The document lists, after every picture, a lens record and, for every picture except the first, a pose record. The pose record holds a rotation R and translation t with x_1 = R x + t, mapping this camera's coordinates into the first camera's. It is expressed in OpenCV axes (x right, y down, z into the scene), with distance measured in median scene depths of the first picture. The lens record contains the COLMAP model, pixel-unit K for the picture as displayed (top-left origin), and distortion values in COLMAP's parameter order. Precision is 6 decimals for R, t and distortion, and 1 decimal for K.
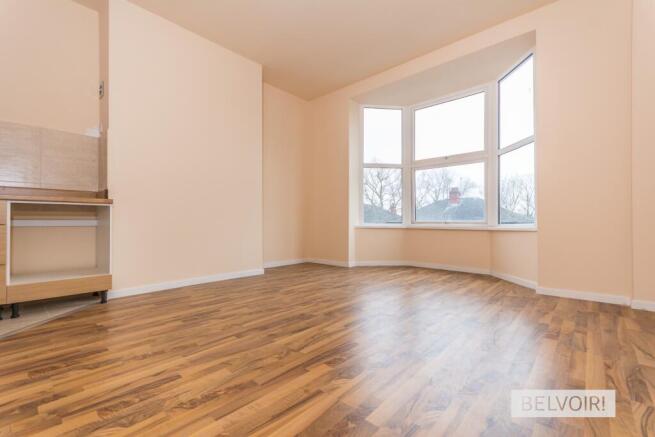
lens RADIAL K [[292.0, 0, 330.1], [0, 292.0, 220.1], [0, 0, 1]] dist [0.003576, -0.000311]
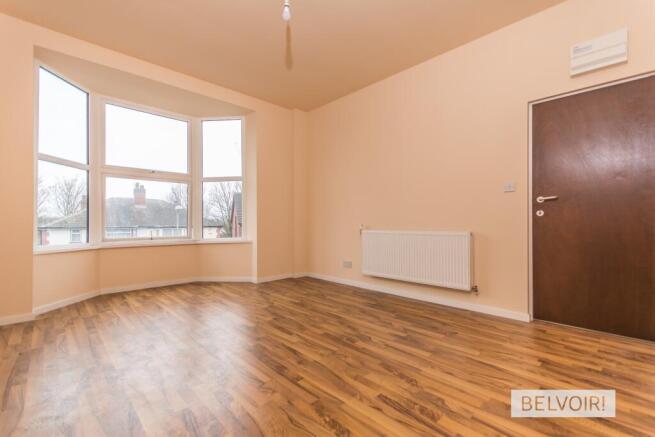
lens RADIAL K [[292.0, 0, 330.1], [0, 292.0, 220.1], [0, 0, 1]] dist [0.003576, -0.000311]
pose [[0.057068, 0.005399, 0.998356, -1.245390], [0.001316, 0.999984, -0.005483, -0.110692], [-0.998369, 0.001626, 0.057060, 0.836999]]
